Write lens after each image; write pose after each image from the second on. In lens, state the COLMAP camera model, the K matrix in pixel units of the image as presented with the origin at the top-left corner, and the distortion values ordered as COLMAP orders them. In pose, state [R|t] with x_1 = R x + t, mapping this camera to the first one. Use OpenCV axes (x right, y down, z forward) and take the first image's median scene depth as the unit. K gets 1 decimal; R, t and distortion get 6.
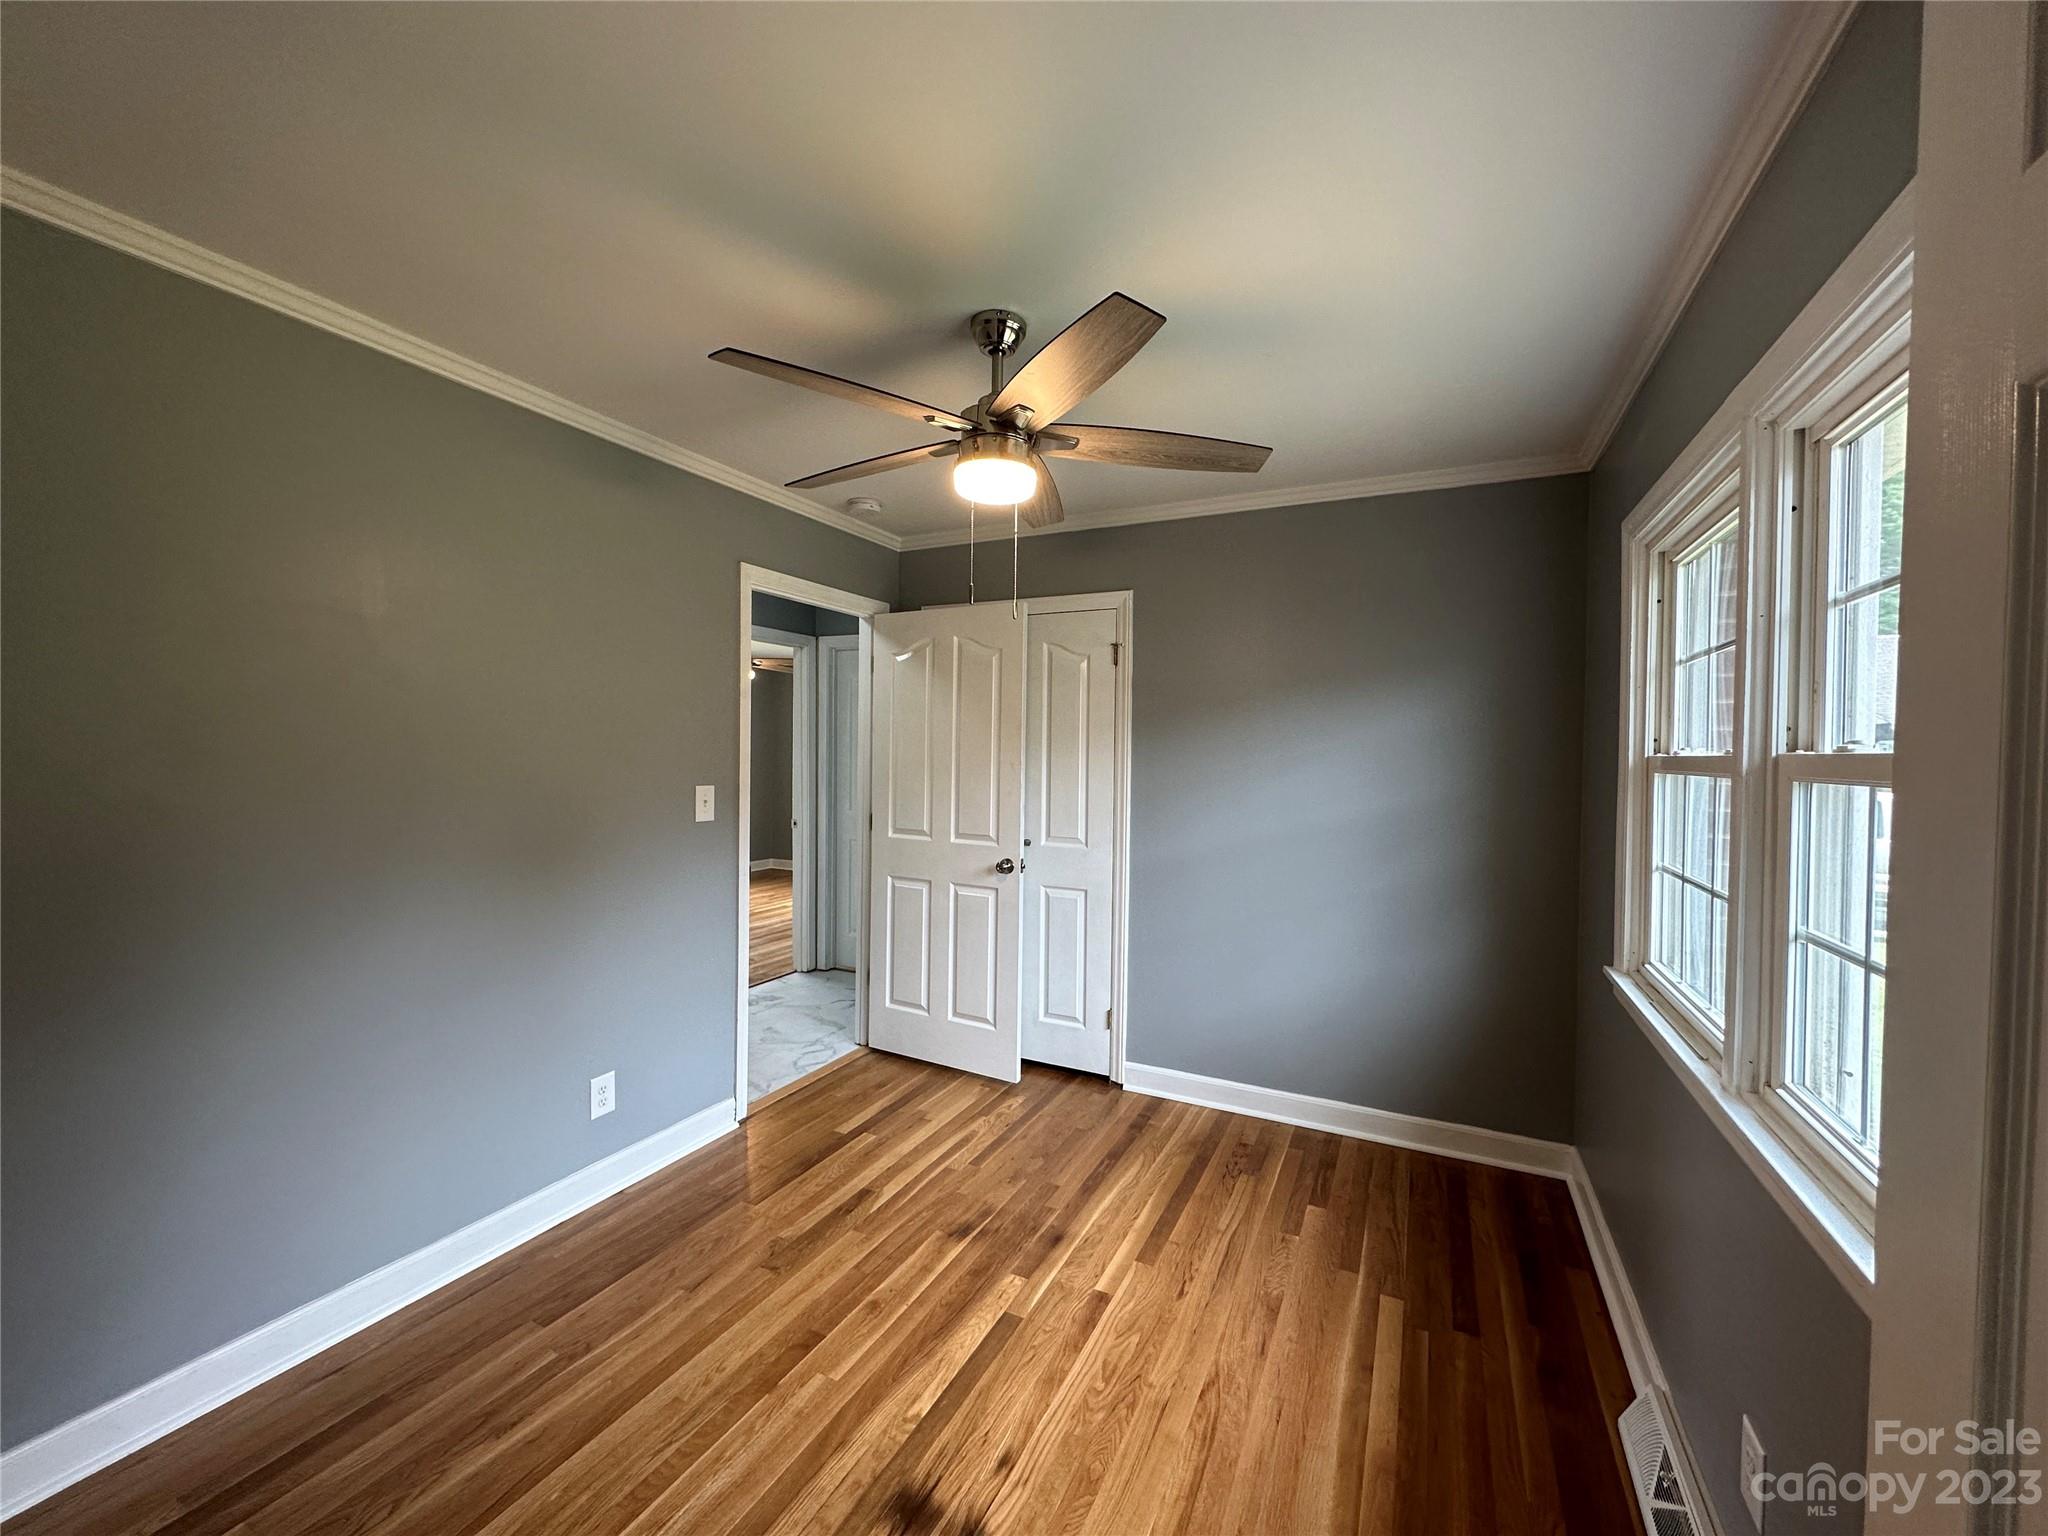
lens RADIAL K [[813.1, 0, 1025.0], [0, 813.1, 767.9], [0, 0, 1]] dist [-0.001543, -0.000165]
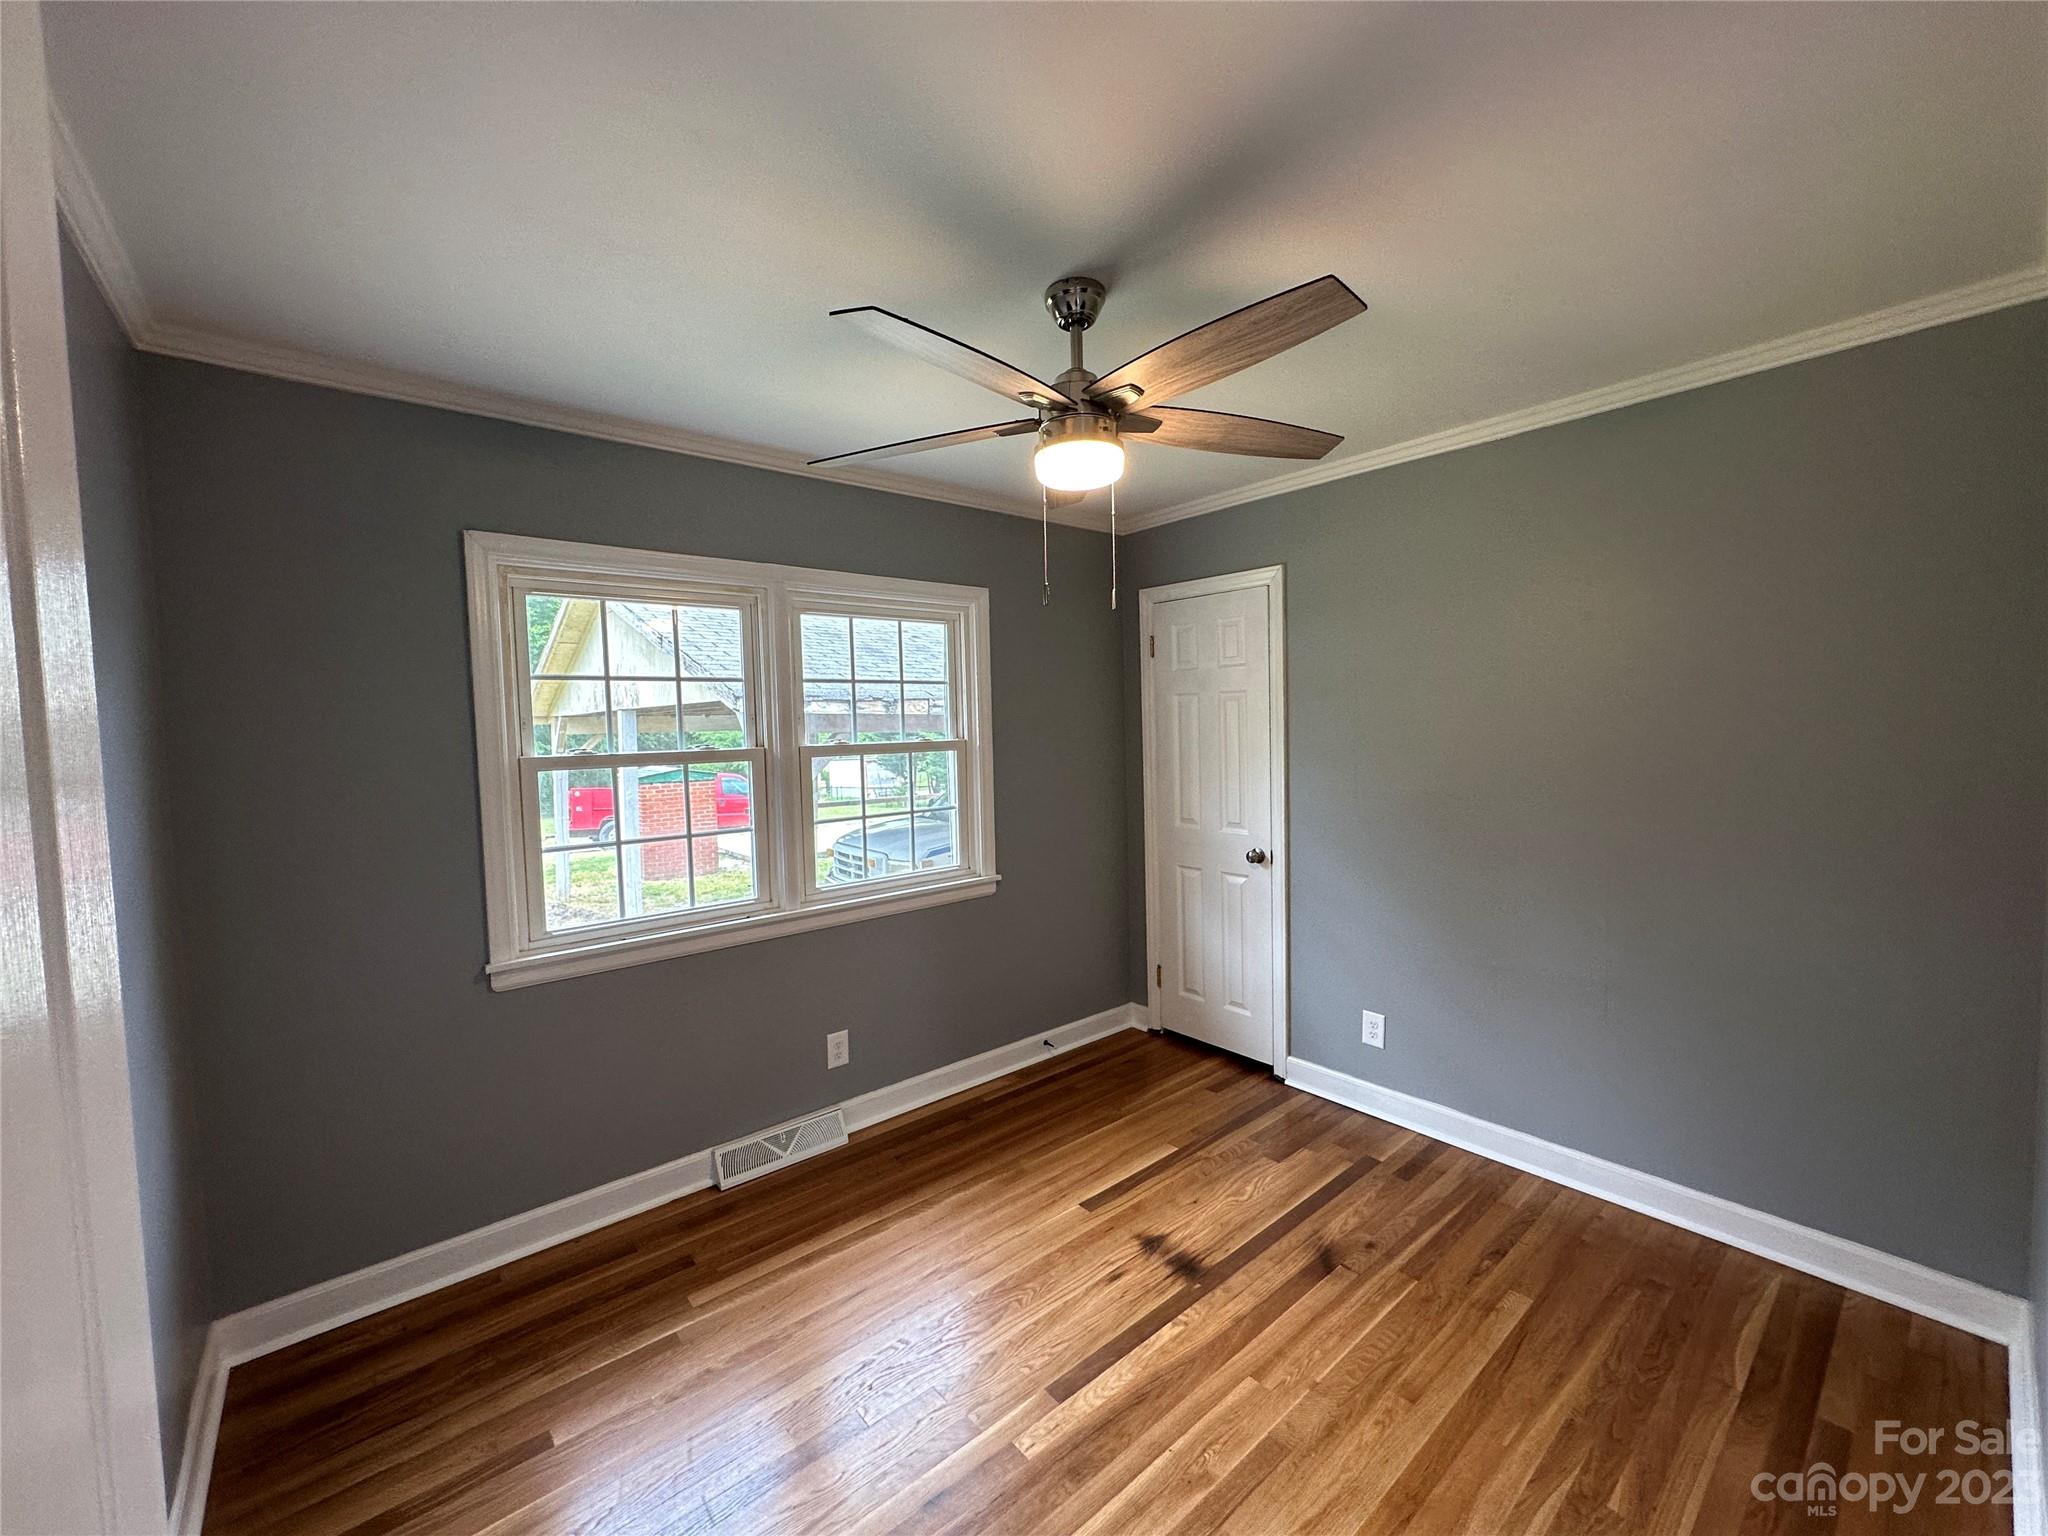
lens RADIAL K [[812.7, 0, 1025.4], [0, 812.7, 768.3], [0, 0, 1]] dist [-0.002477, 0.000430]
pose [[-0.914025, -0.013522, 0.405432, -0.367065], [0.027808, 0.995005, 0.095877, -0.096129], [-0.404703, 0.098908, -0.909083, 1.913065]]
